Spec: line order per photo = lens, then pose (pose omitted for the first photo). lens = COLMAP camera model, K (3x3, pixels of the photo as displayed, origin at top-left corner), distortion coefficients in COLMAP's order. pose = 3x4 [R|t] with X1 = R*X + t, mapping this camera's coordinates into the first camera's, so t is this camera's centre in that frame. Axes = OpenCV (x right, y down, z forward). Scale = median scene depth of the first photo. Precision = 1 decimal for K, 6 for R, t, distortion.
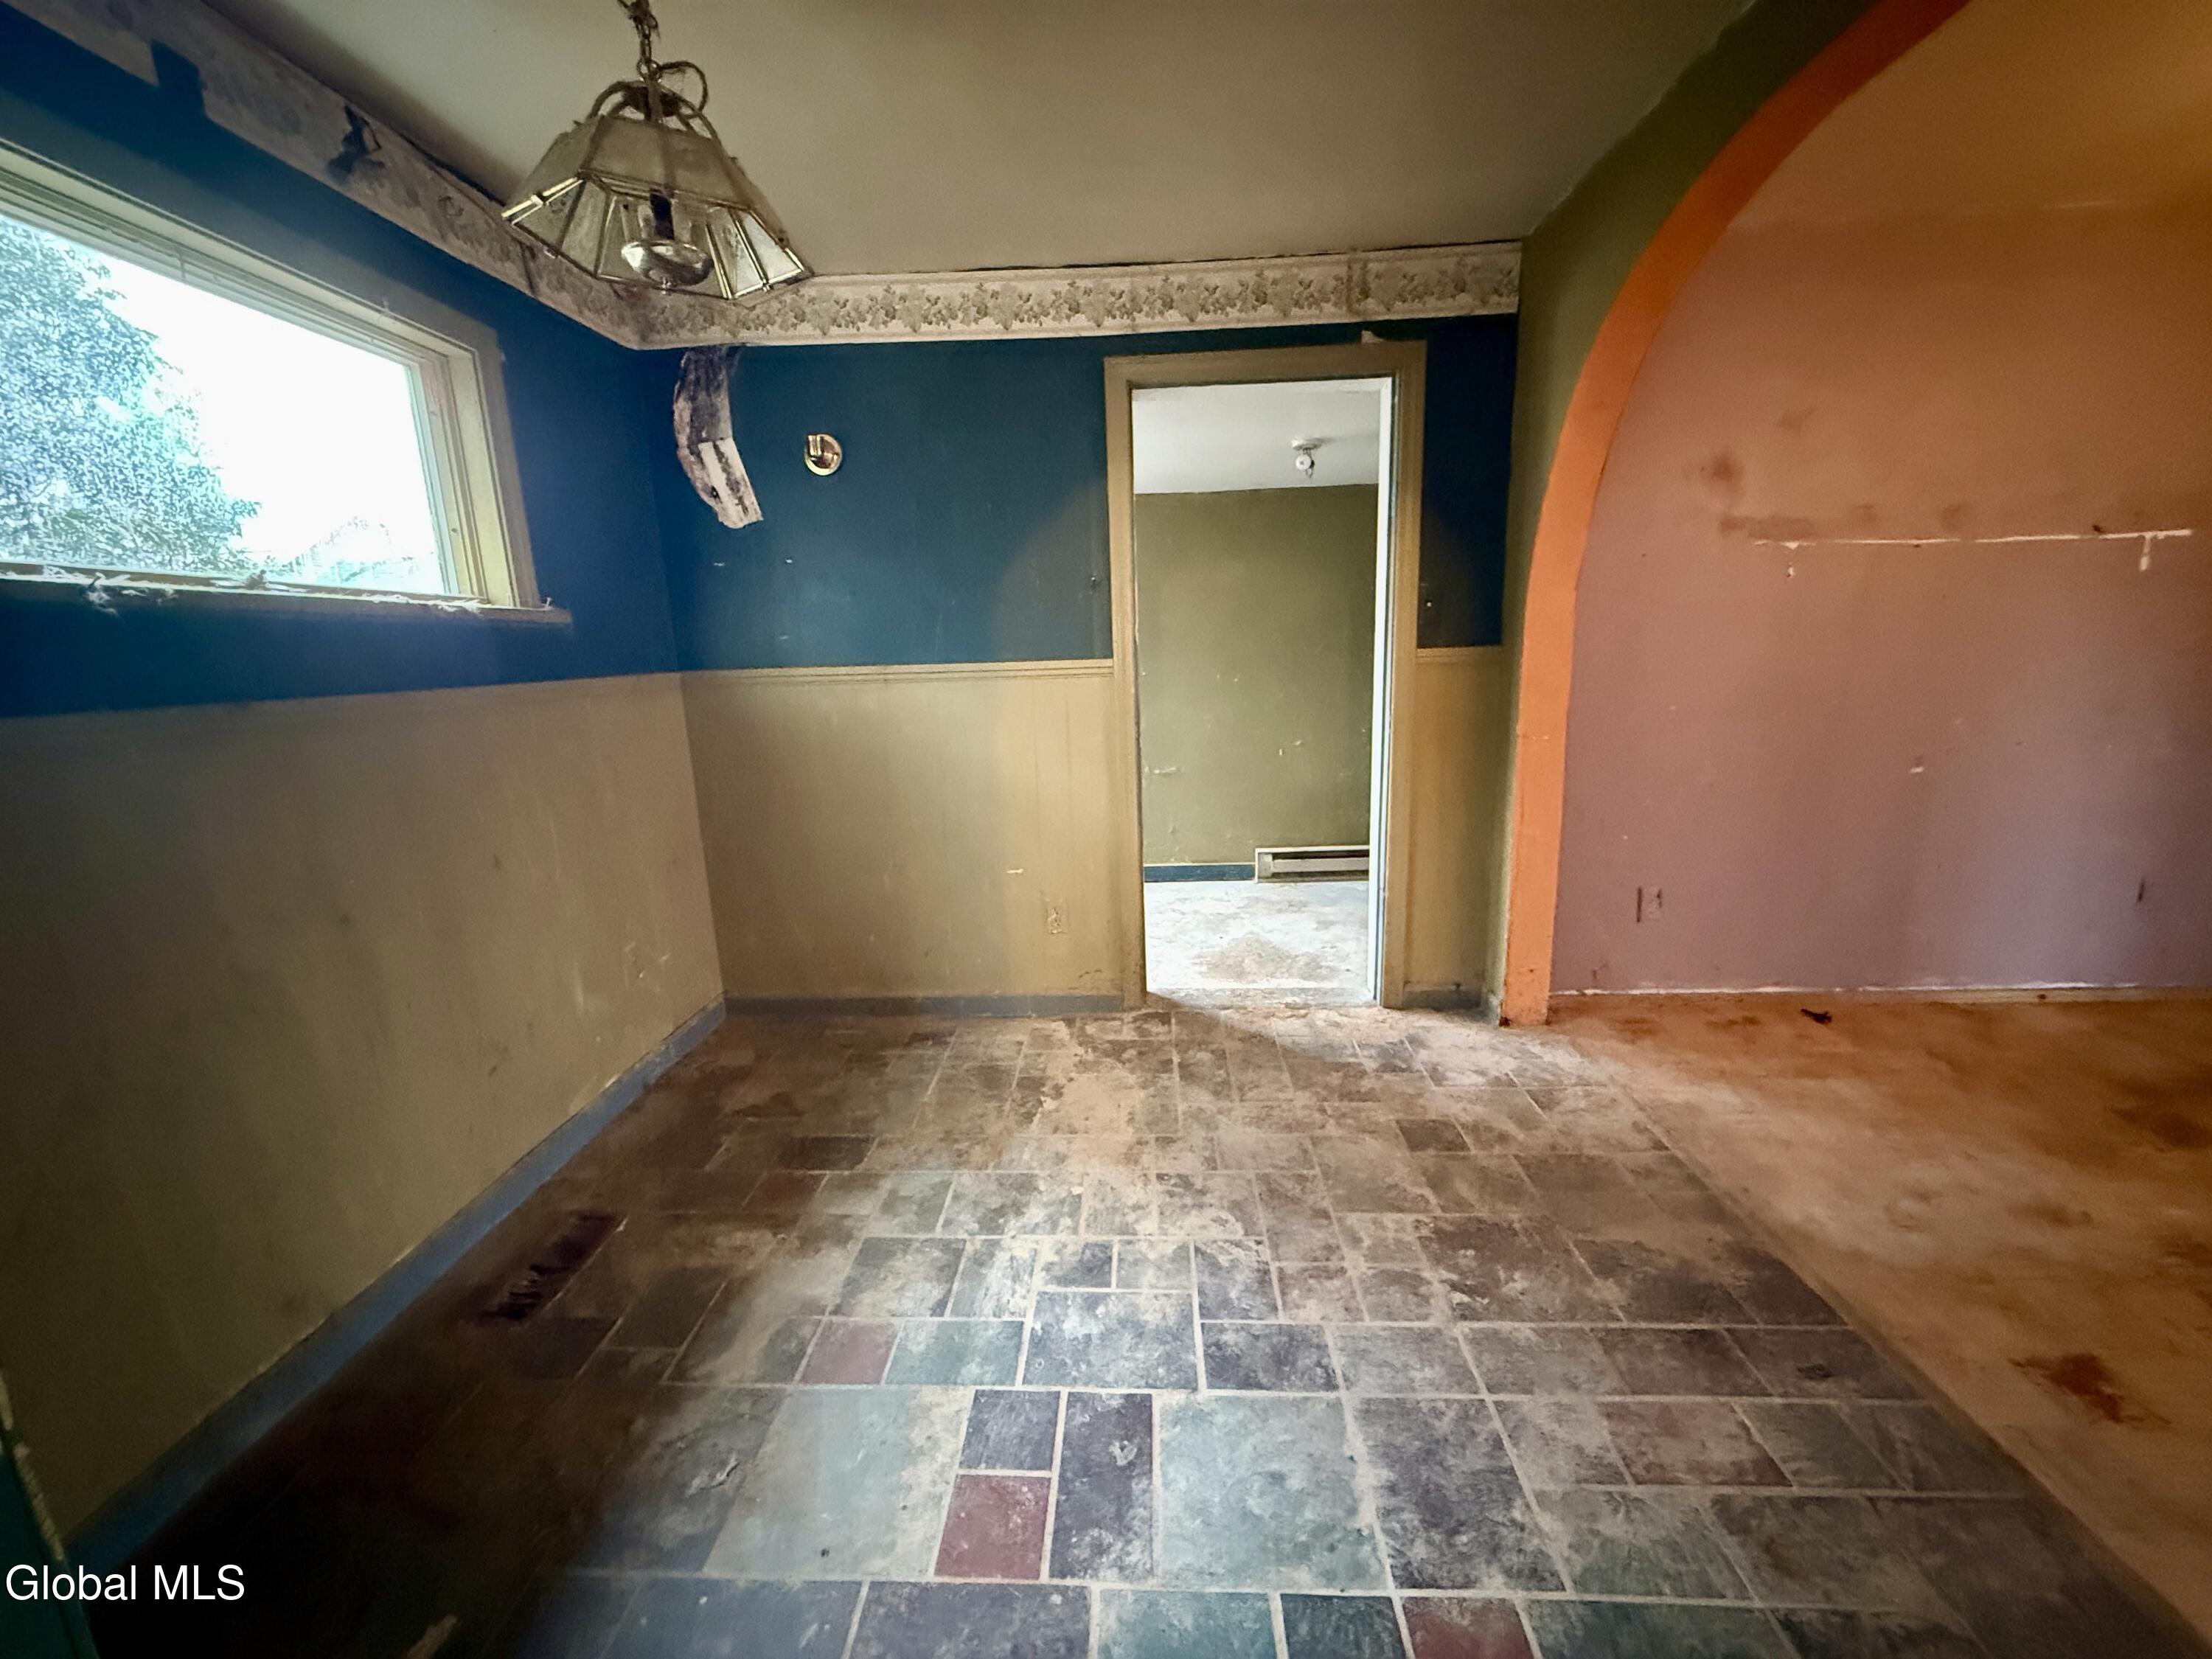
lens RADIAL K [[876.8, 0, 1106.0], [0, 876.8, 829.5], [0, 0, 1]] dist [0.001004, -0.000138]
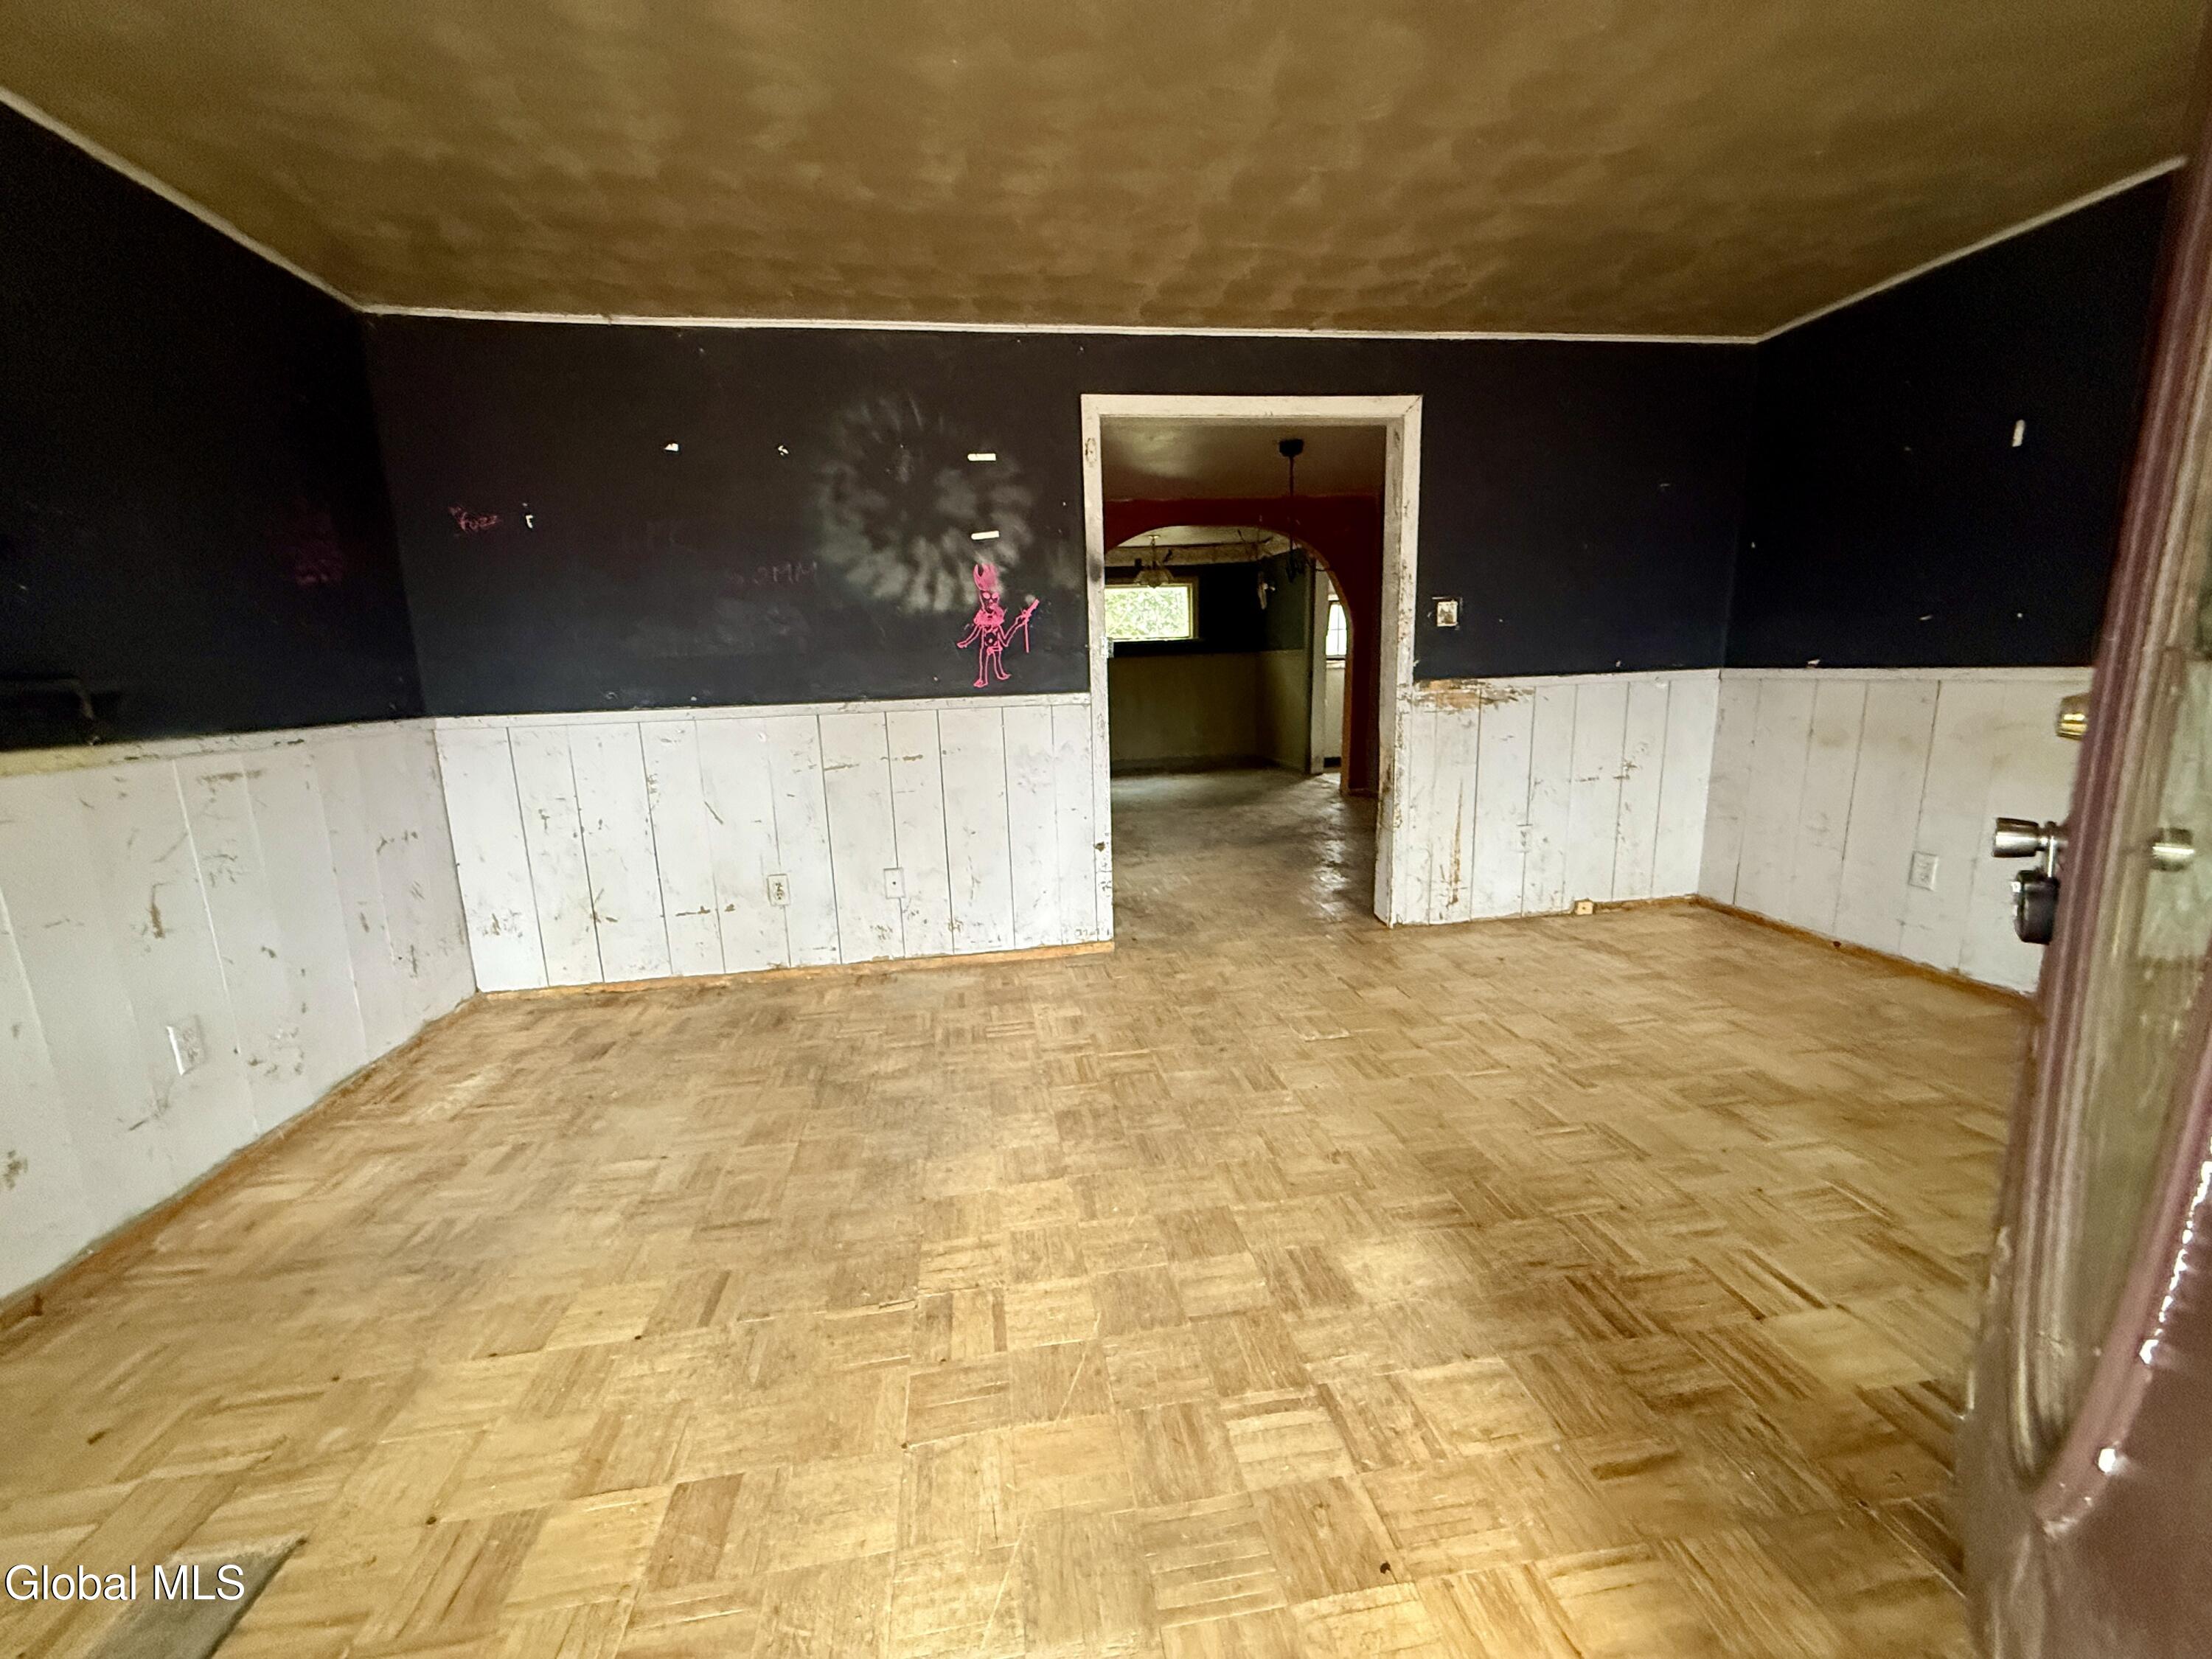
lens RADIAL K [[876.8, 0, 1106.0], [0, 876.8, 829.5], [0, 0, 1]] dist [0.001004, -0.000138]
pose [[0.200559, 0.208596, -0.957217, 2.872420], [-0.171699, 0.969431, 0.175283, -0.009717], [0.964518, 0.129198, 0.230244, -0.252705]]
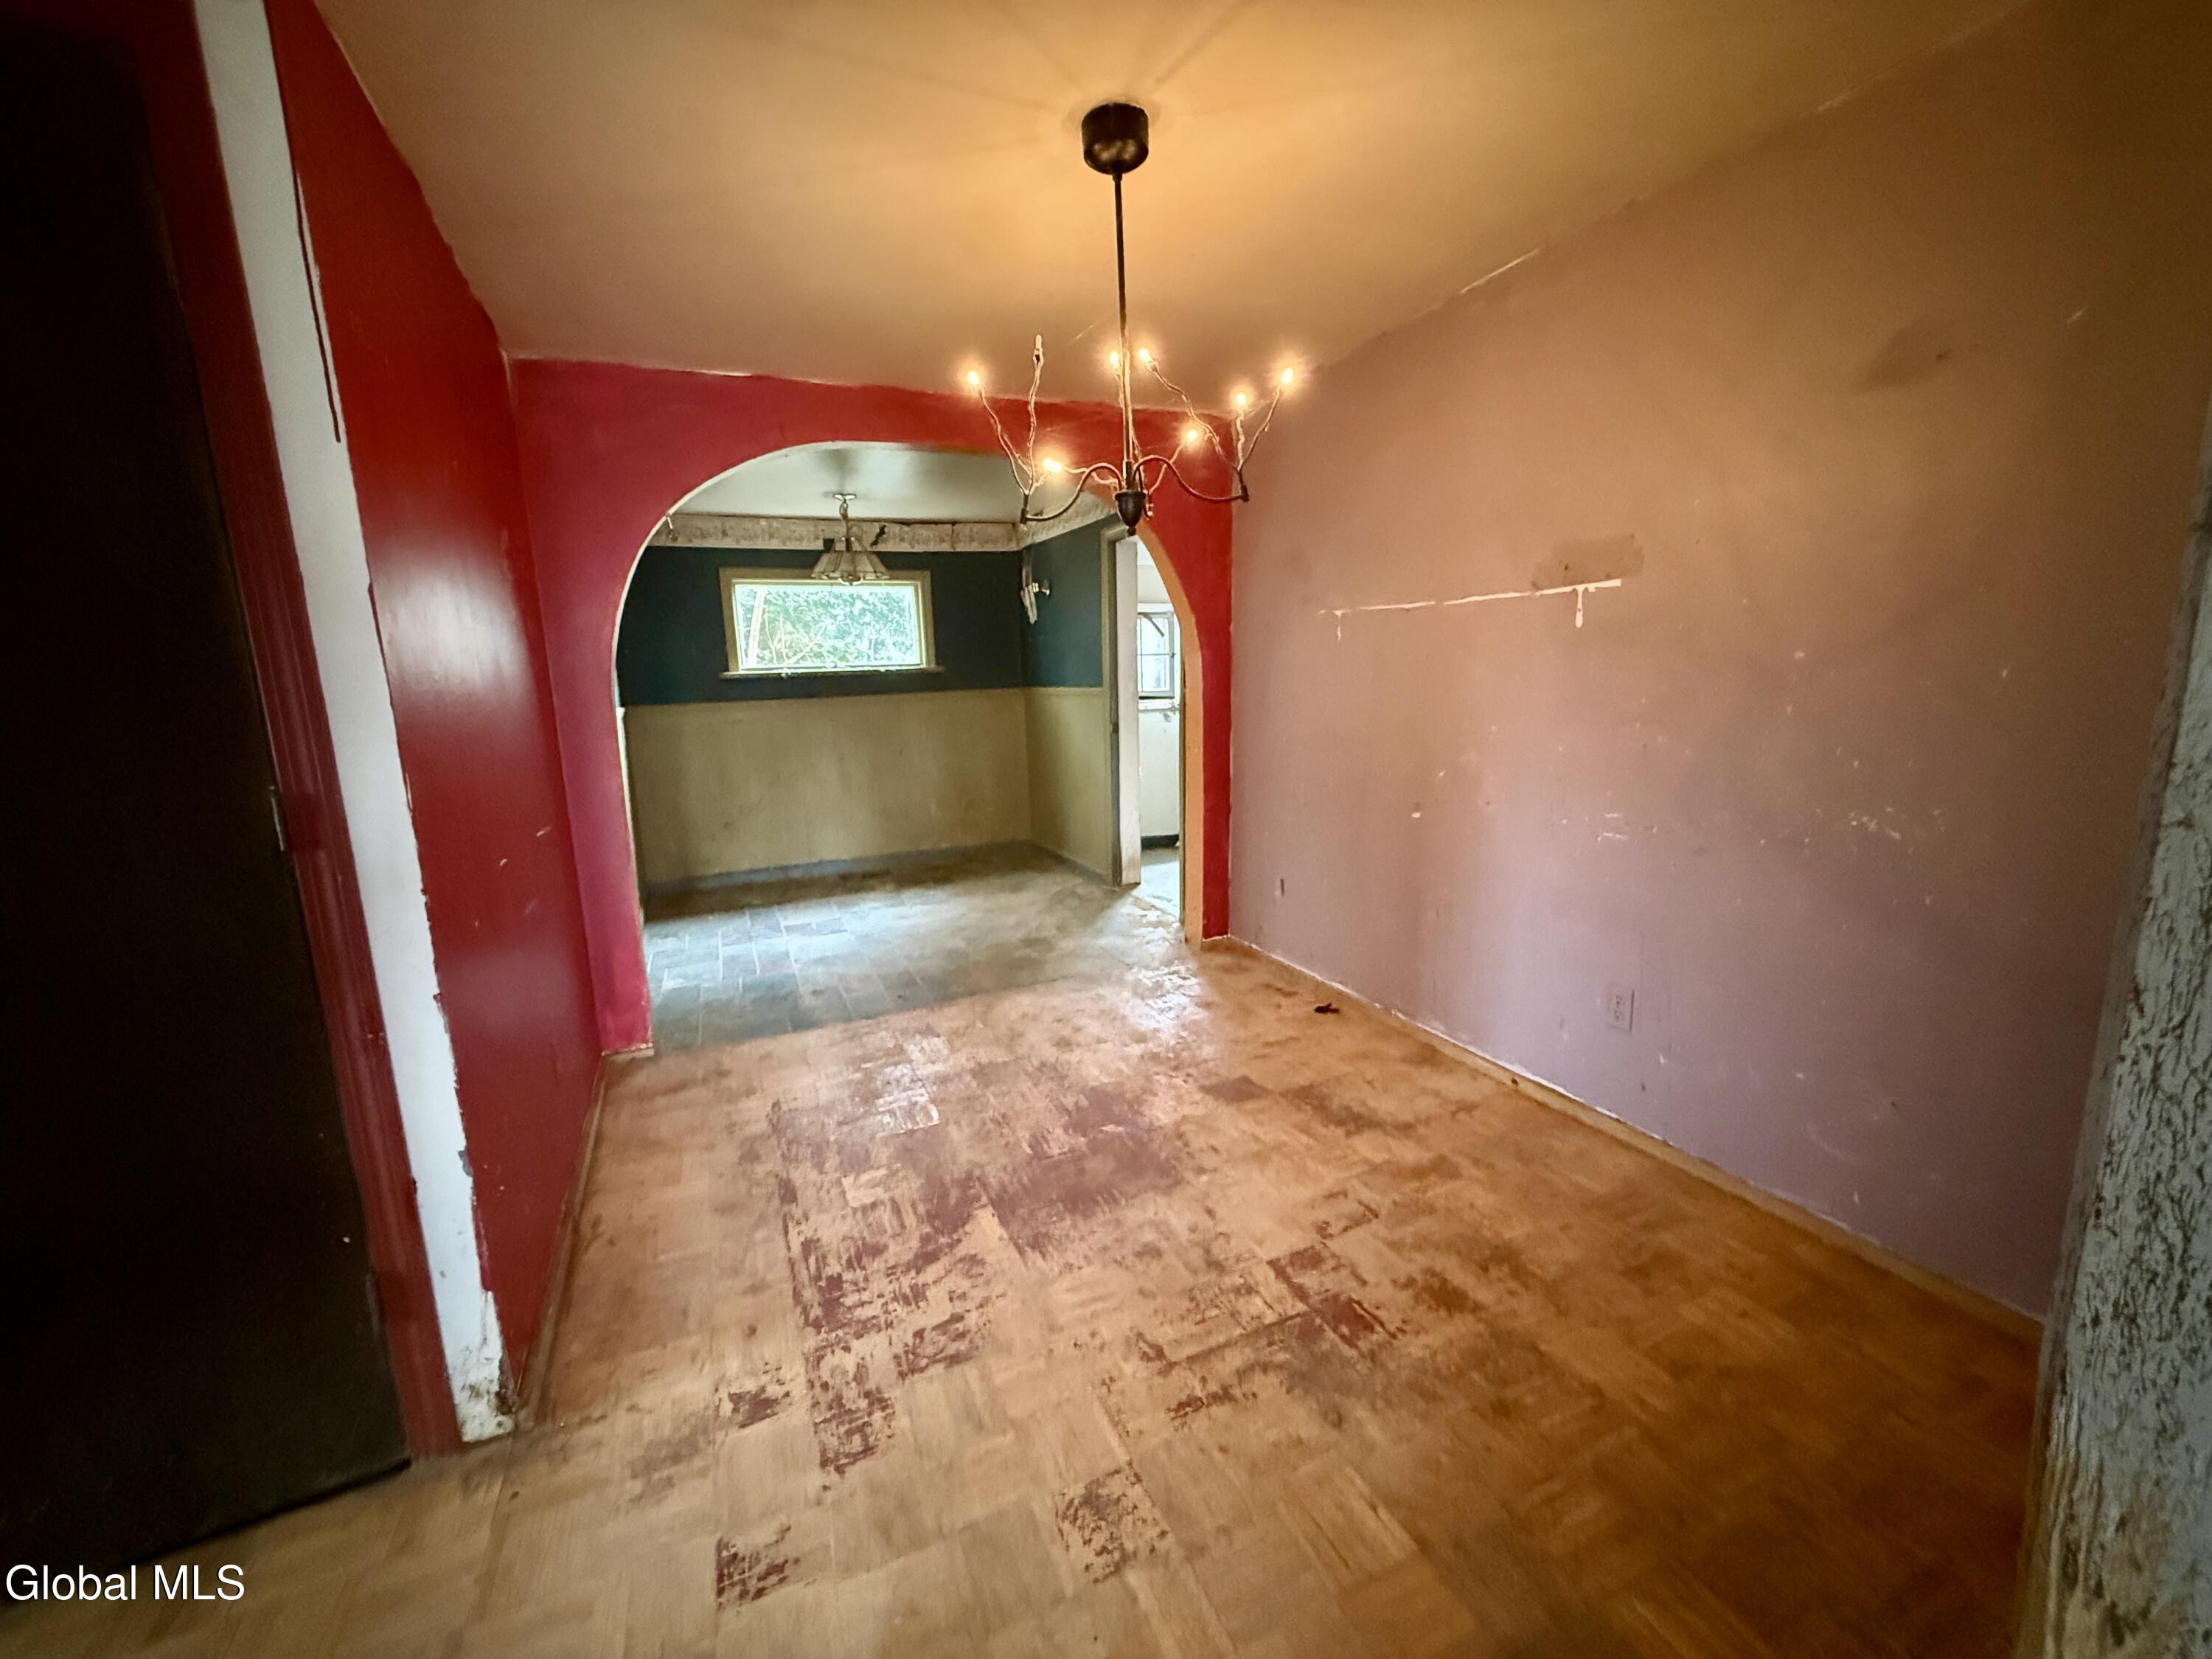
lens RADIAL K [[876.8, 0, 1106.0], [0, 876.8, 829.5], [0, 0, 1]] dist [0.001004, -0.000138]
pose [[0.453595, 0.173078, -0.874240, 1.695896], [-0.162086, 0.980622, 0.110041, -0.107277], [0.876344, 0.091788, 0.472859, 0.163544]]
